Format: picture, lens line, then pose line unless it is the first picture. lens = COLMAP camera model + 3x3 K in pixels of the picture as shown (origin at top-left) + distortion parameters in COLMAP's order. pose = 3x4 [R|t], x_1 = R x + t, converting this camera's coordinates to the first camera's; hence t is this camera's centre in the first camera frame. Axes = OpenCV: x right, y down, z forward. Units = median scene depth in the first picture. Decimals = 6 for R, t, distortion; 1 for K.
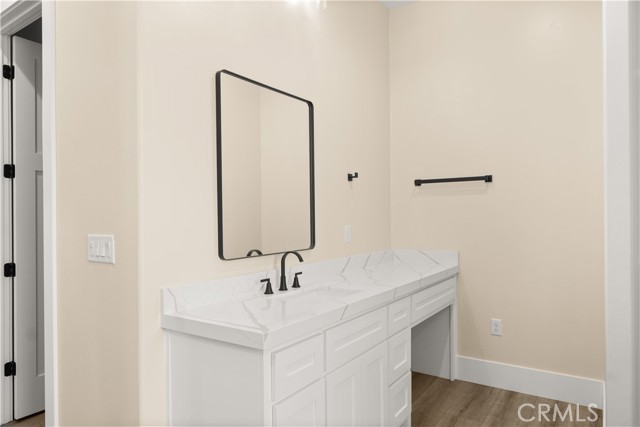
lens RADIAL K [[429.1, 0, 320.0], [0, 429.1, 213.5], [0, 0, 1]] dist [-0.001767, -0.000301]
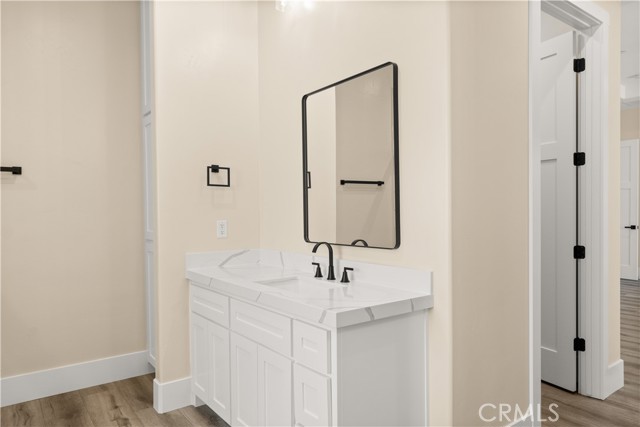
lens RADIAL K [[443.5, 0, 320.0], [0, 443.5, 213.5], [0, 0, 1]] dist [-0.001296, -0.000360]
pose [[-0.299244, 0.022834, -0.953903, 0.954045], [0.011053, 0.999730, 0.020463, -0.001146], [0.954113, -0.004420, -0.299415, 1.321436]]
